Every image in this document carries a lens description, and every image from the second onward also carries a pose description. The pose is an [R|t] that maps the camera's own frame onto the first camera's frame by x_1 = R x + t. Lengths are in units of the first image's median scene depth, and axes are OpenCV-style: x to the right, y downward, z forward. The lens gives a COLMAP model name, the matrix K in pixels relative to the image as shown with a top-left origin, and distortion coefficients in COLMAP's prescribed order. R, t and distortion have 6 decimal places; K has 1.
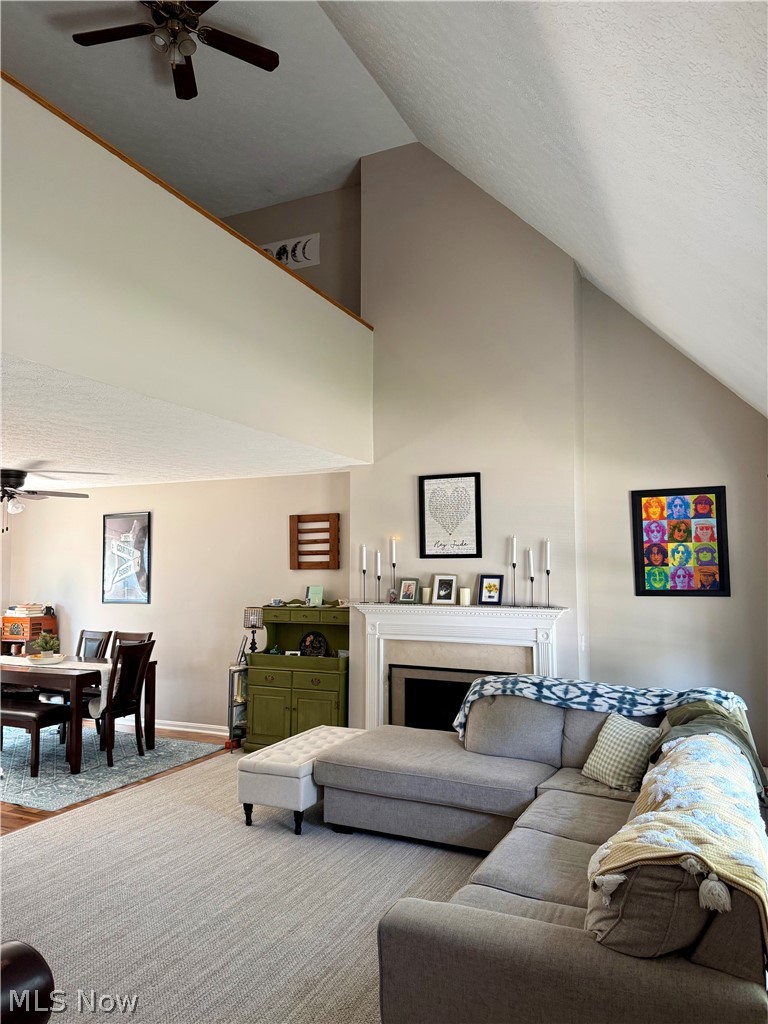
lens RADIAL K [[723.1, 0, 380.0], [0, 723.1, 511.3], [0, 0, 1]] dist [0.079040, -0.072902]
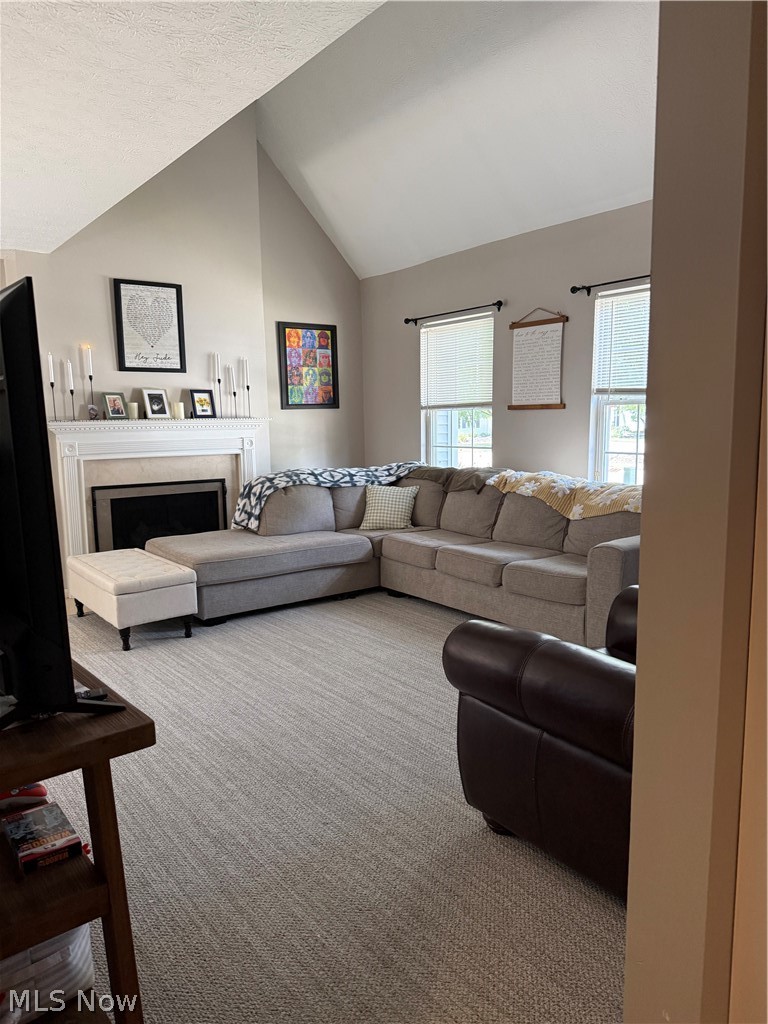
lens RADIAL K [[723.1, 0, 380.8], [0, 723.1, 516.1], [0, 0, 1]] dist [0.079040, -0.072902]
pose [[0.454472, -0.125864, 0.881824, -0.662352], [-0.051799, 0.984557, 0.167223, 0.076498], [-0.889254, -0.121676, 0.440934, 0.273657]]
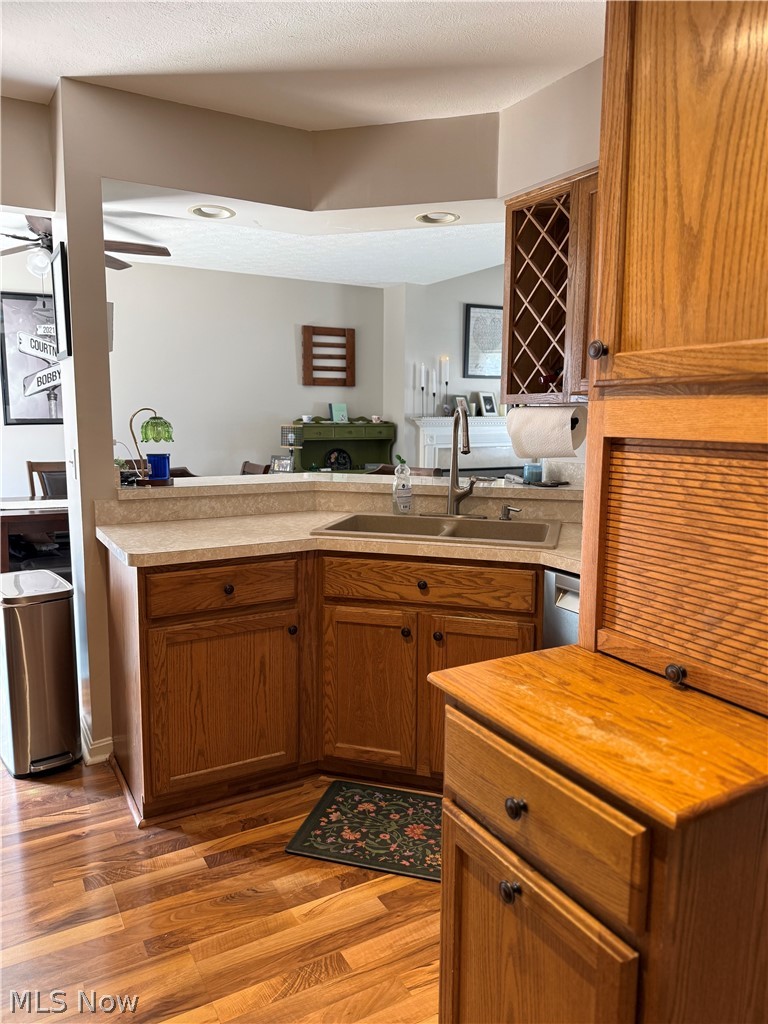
lens RADIAL K [[723.1, 0, 383.6], [0, 723.1, 520.3], [0, 0, 1]] dist [0.079040, -0.072902]
pose [[0.573126, -0.114010, 0.811498, -1.024237], [-0.068646, 0.980114, 0.186181, 0.083907], [-0.816587, -0.162411, 0.553903, 0.433910]]
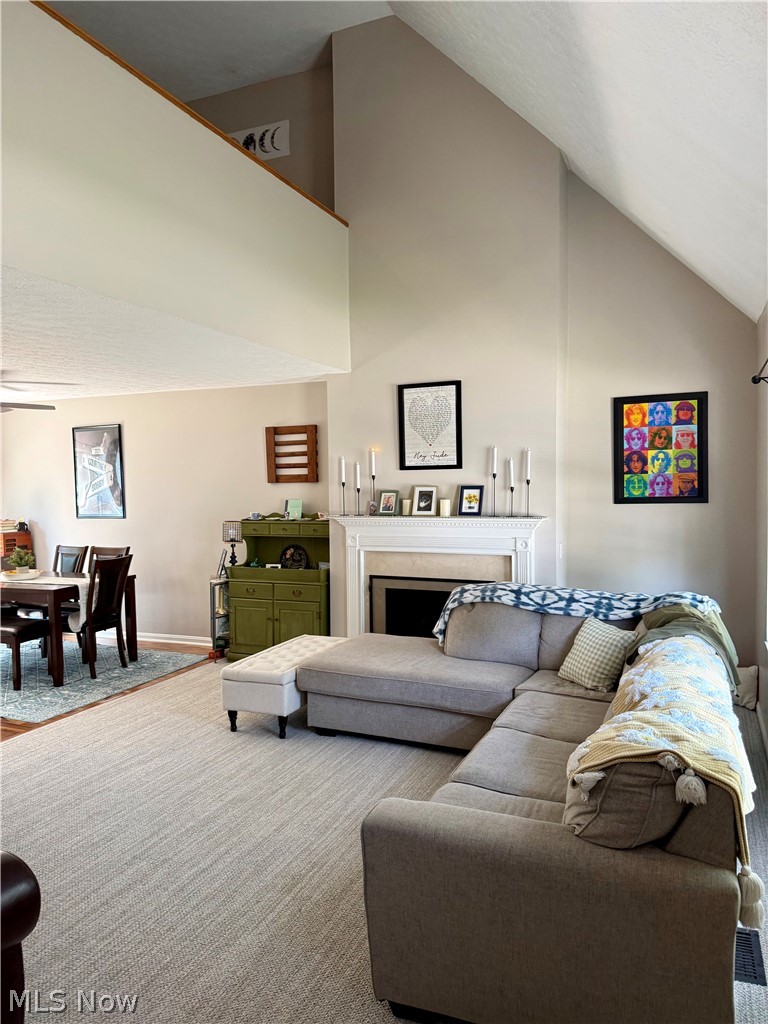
lens RADIAL K [[723.1, 0, 383.6], [0, 723.1, 509.0], [0, 0, 1]] dist [0.079040, -0.072902]
pose [[0.999365, -0.012998, 0.033176, -0.000082], [0.009076, 0.993238, 0.115736, 0.004000], [-0.034456, -0.115362, 0.992726, 0.015681]]
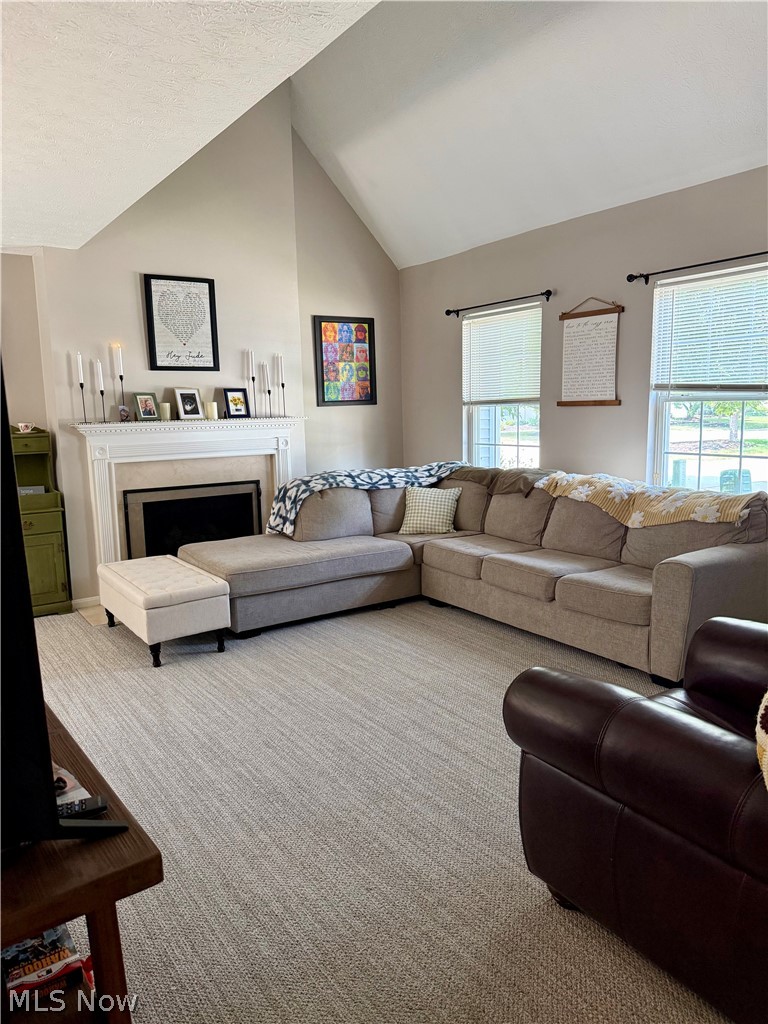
lens RADIAL K [[723.1, 0, 382.1], [0, 723.1, 512.0], [0, 0, 1]] dist [0.079040, -0.072902]
pose [[0.495169, -0.136171, 0.858059, -0.620989], [-0.042438, 0.982671, 0.180437, 0.064315], [-0.867759, -0.125762, 0.480809, 0.303484]]
